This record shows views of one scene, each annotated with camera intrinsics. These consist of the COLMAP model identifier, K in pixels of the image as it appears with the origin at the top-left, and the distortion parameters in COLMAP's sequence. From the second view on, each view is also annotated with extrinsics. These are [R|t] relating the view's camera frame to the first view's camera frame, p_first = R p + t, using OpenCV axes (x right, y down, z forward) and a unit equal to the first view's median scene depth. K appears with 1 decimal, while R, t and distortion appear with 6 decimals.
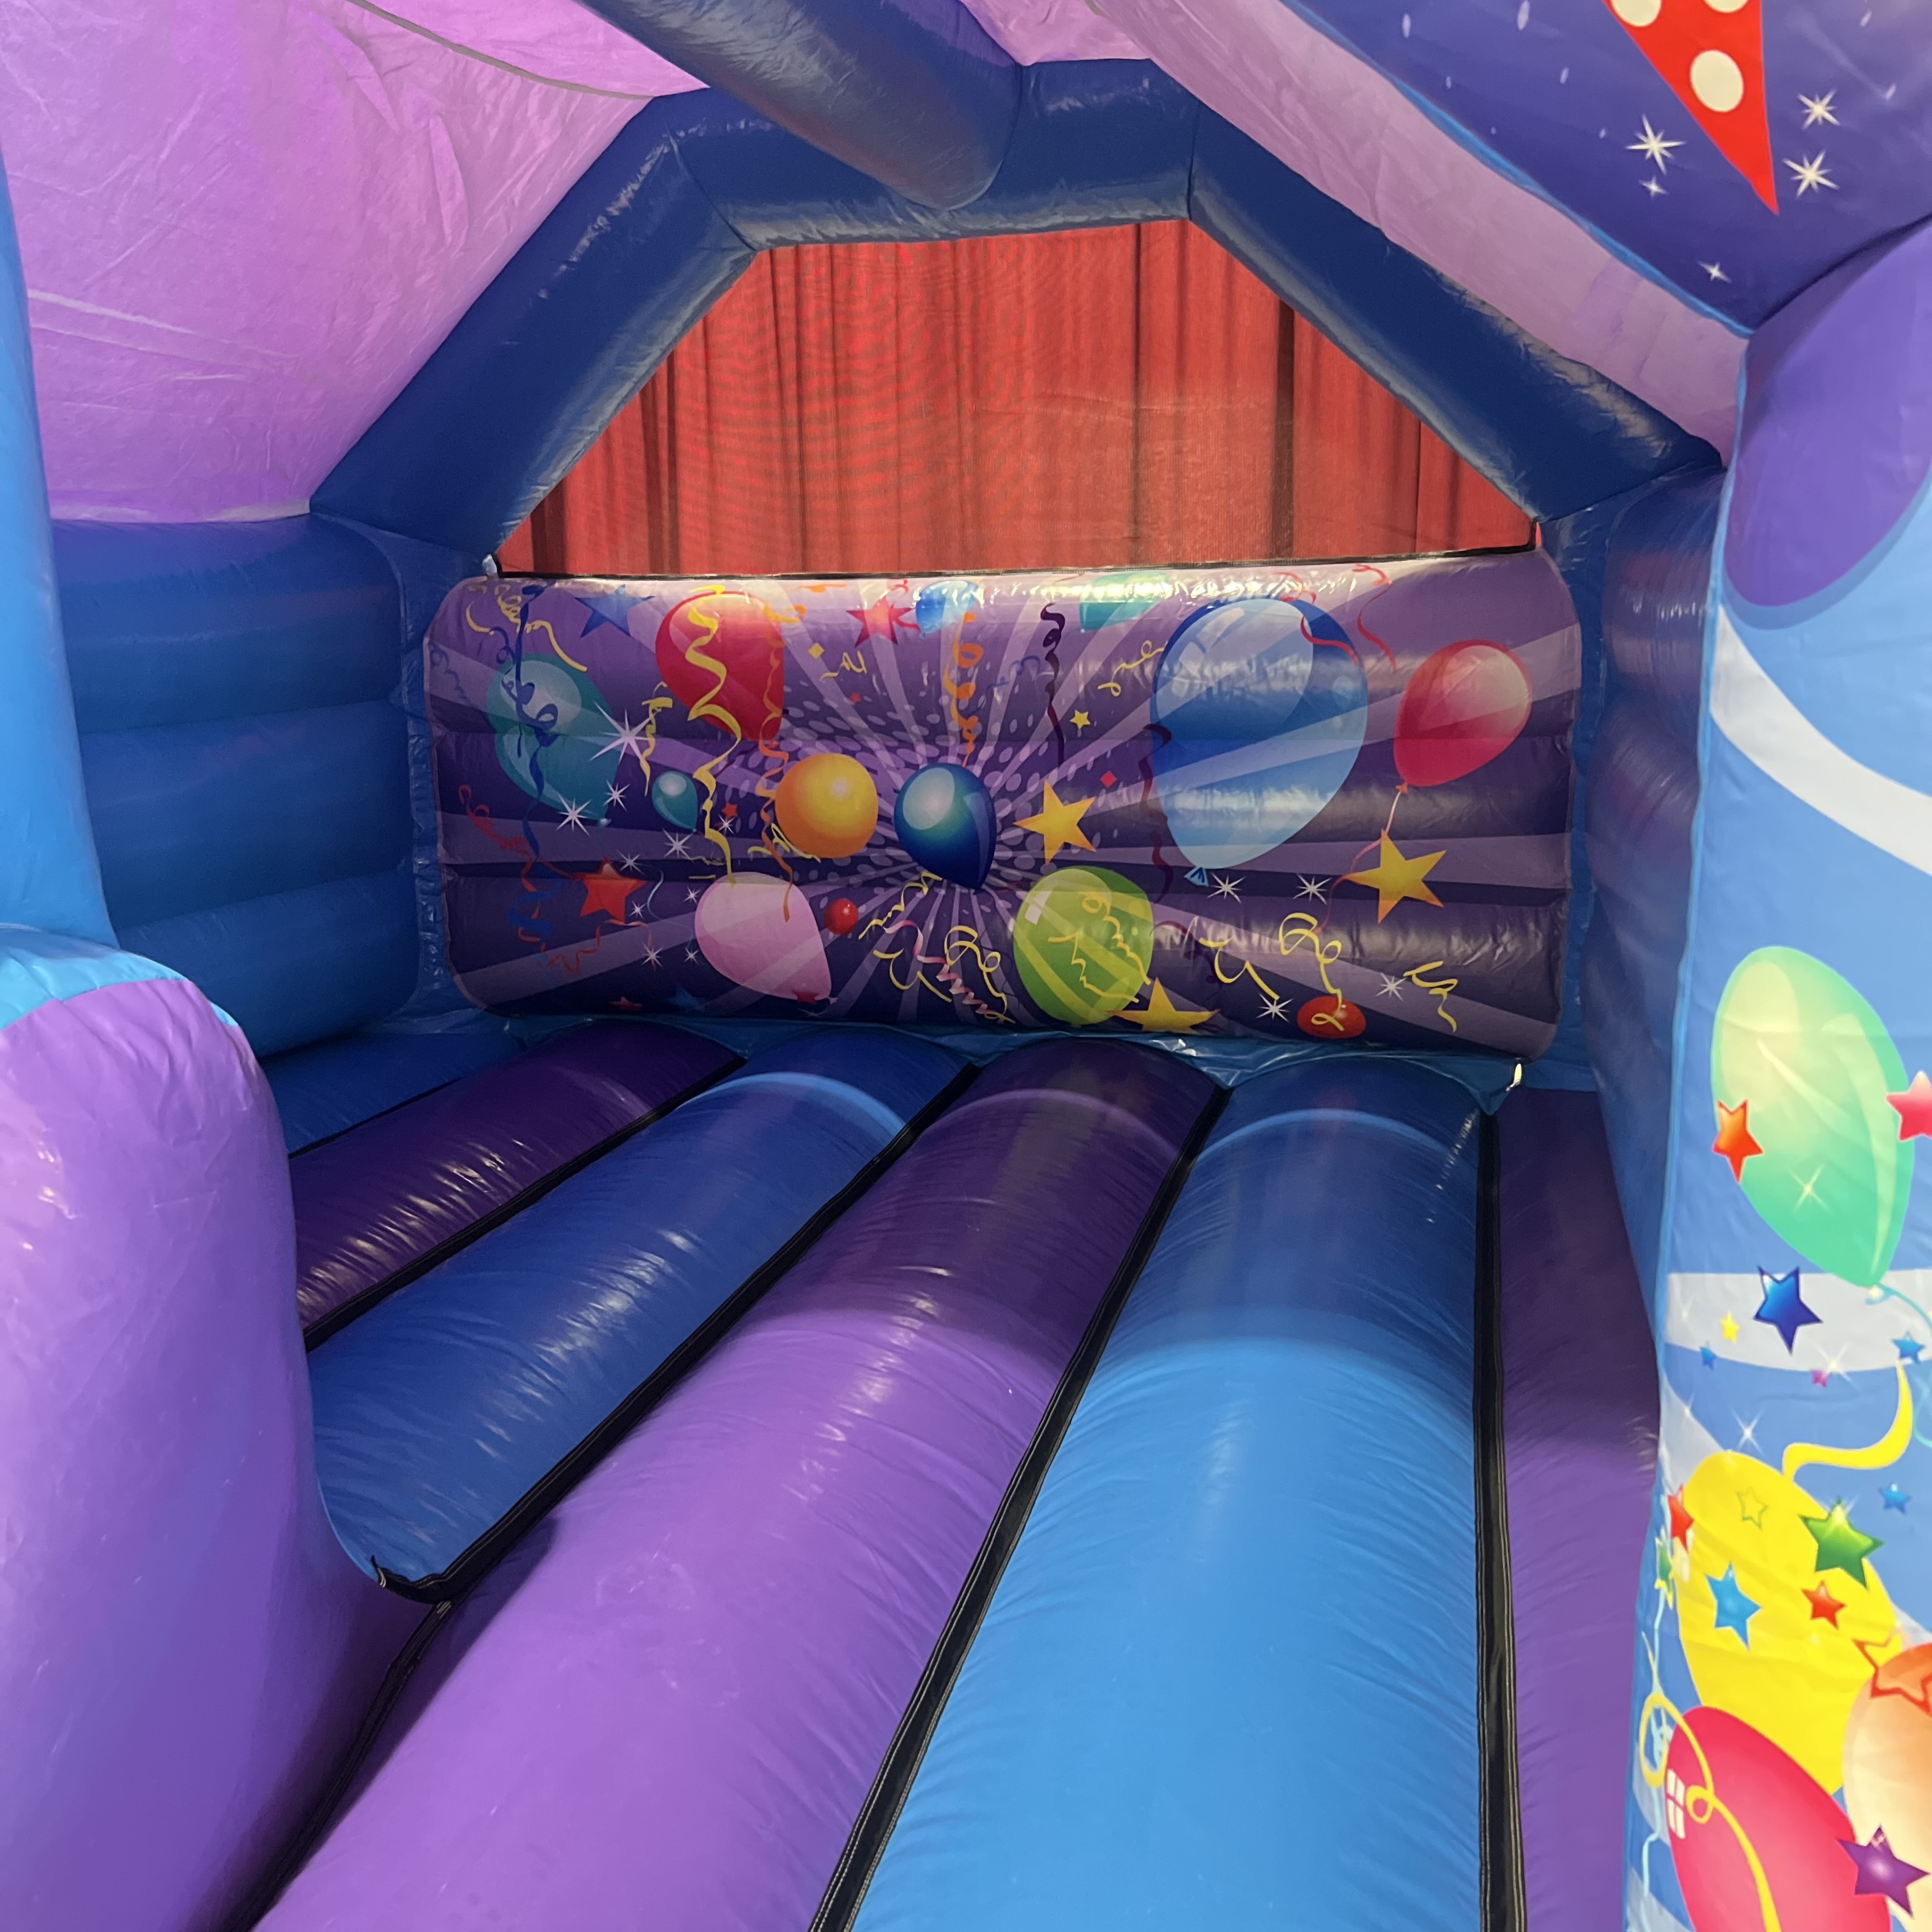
lens RADIAL K [[1945.3, 0, 954.6], [0, 1945.3, 978.7], [0, 0, 1]] dist [0.023979, 0.000000]
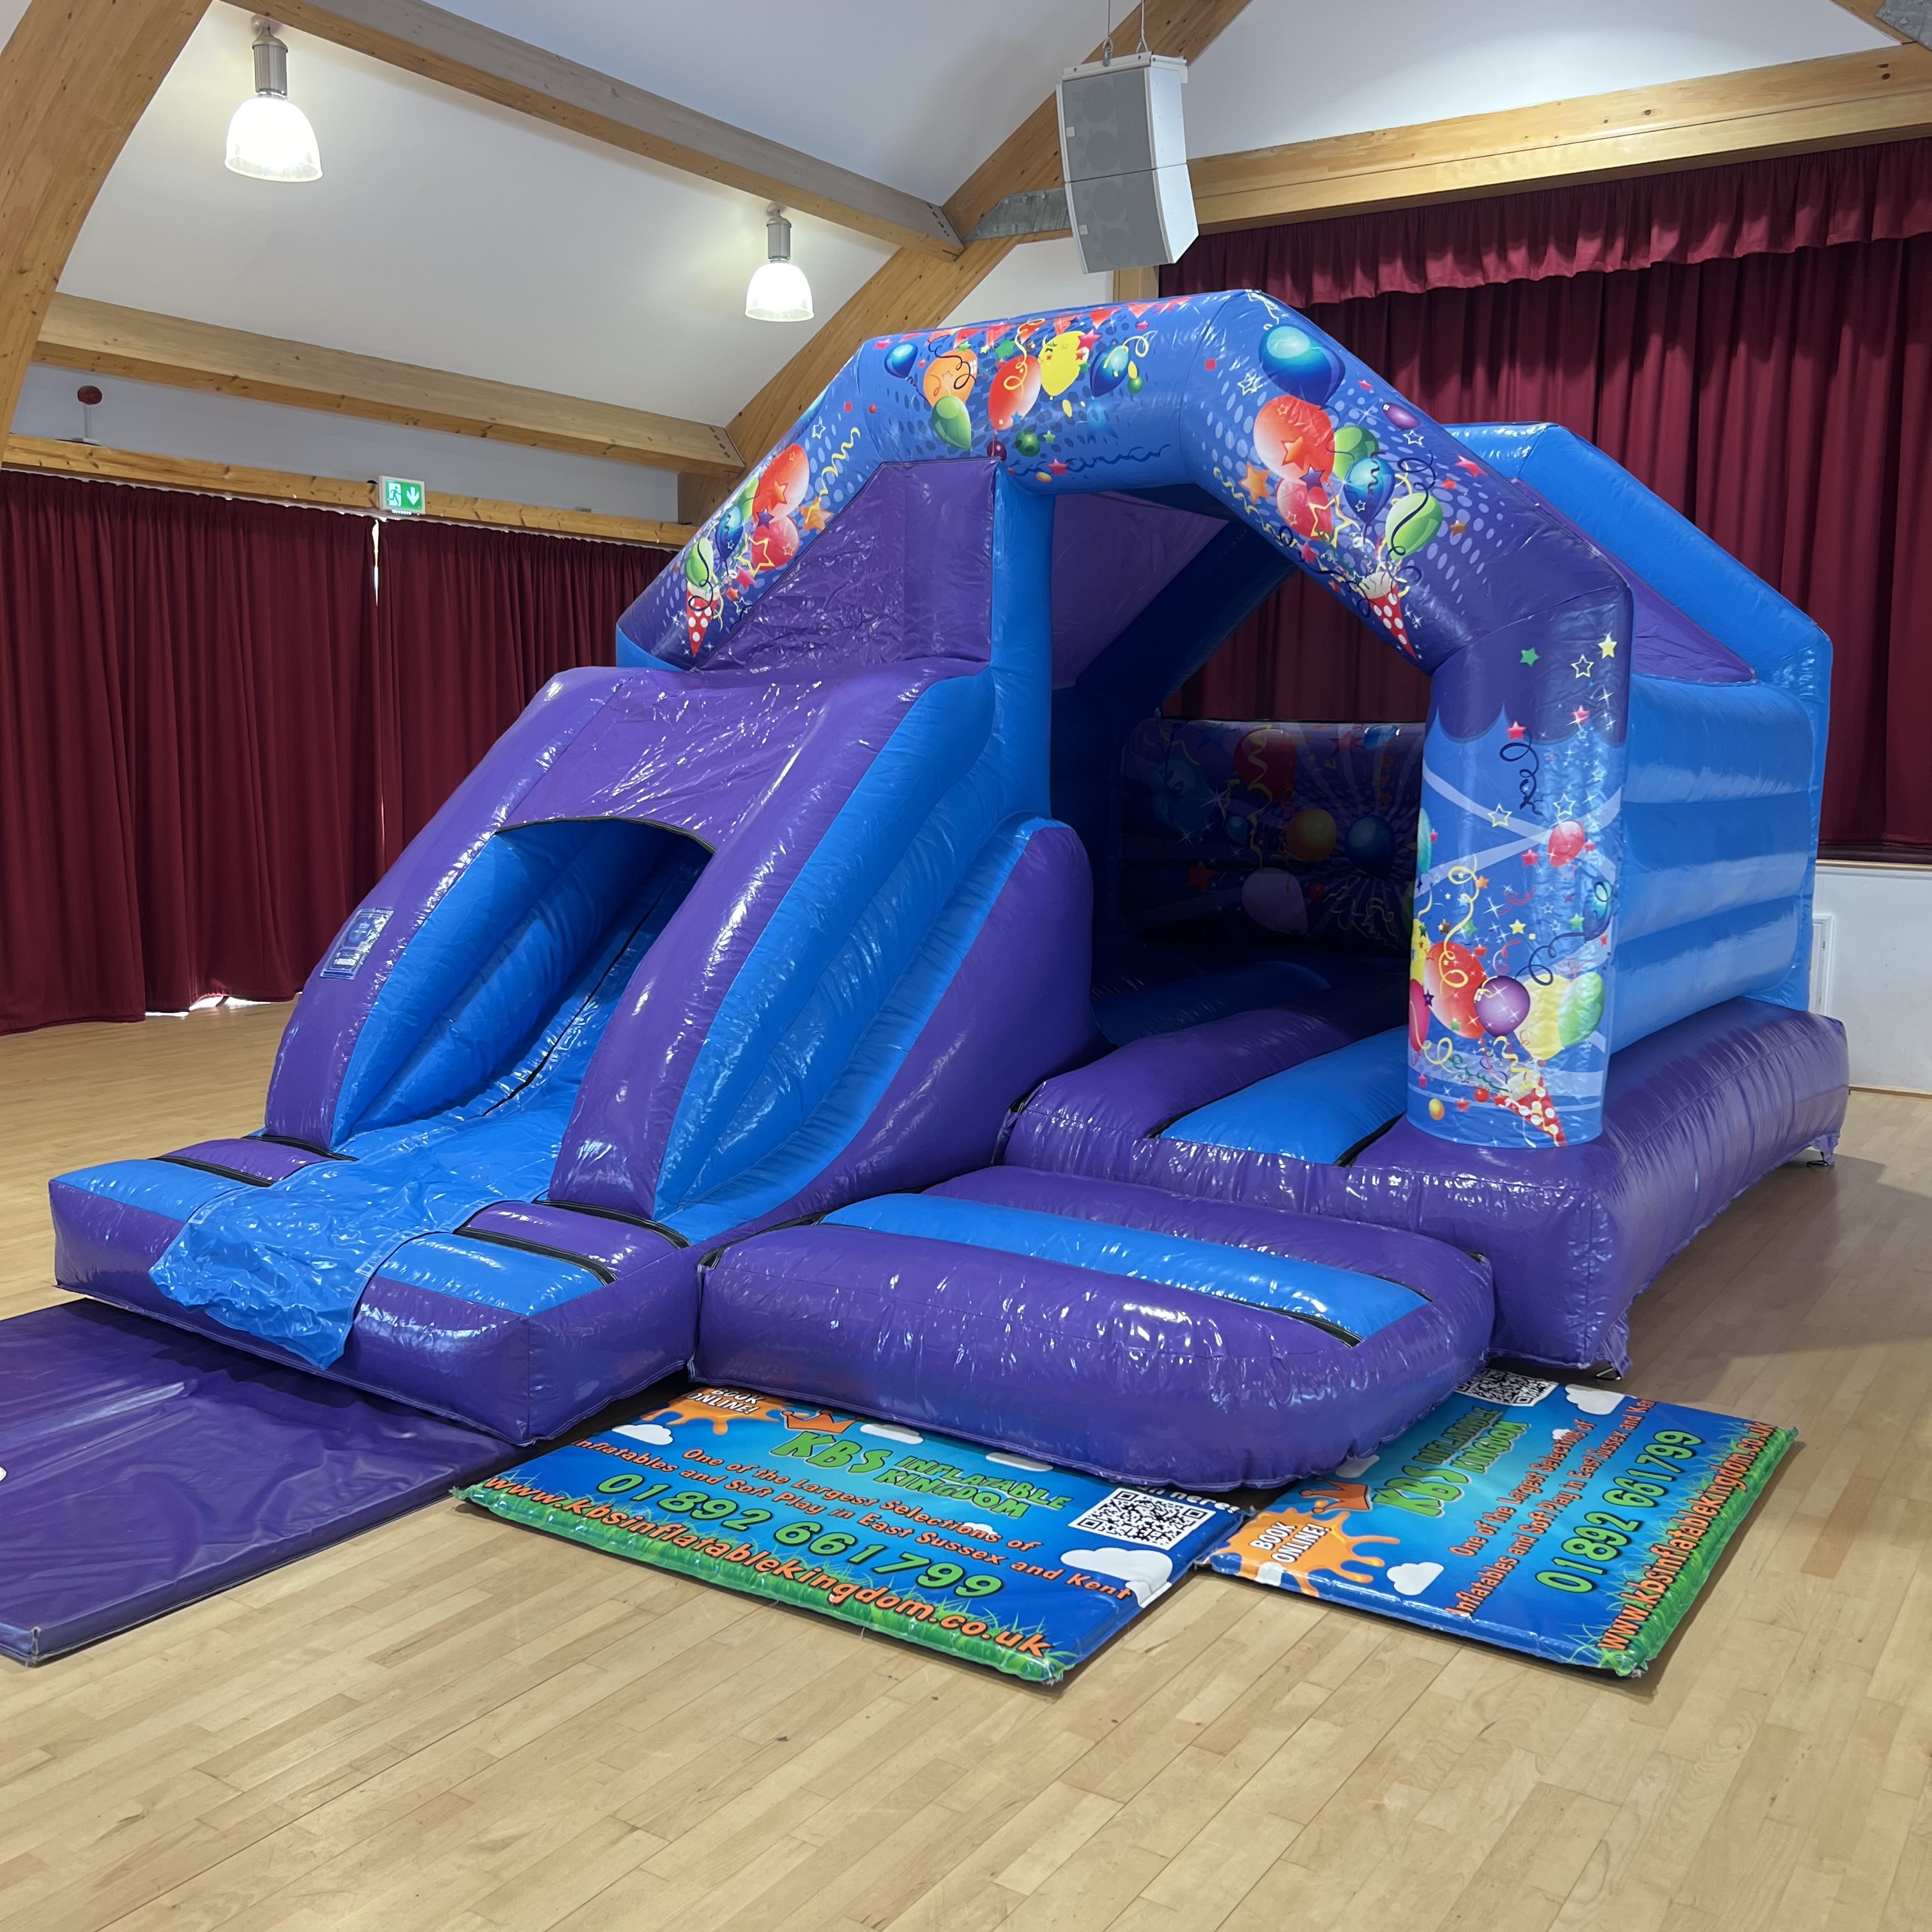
lens RADIAL K [[1945.3, 0, 958.5], [0, 1945.3, 987.7], [0, 0, 1]] dist [0.023979, 0.000000]
pose [[0.948970, 0.076203, -0.306022, 0.216030], [-0.100607, 0.992816, -0.064758, 0.235504], [0.298889, 0.092241, 0.949820, -1.001285]]
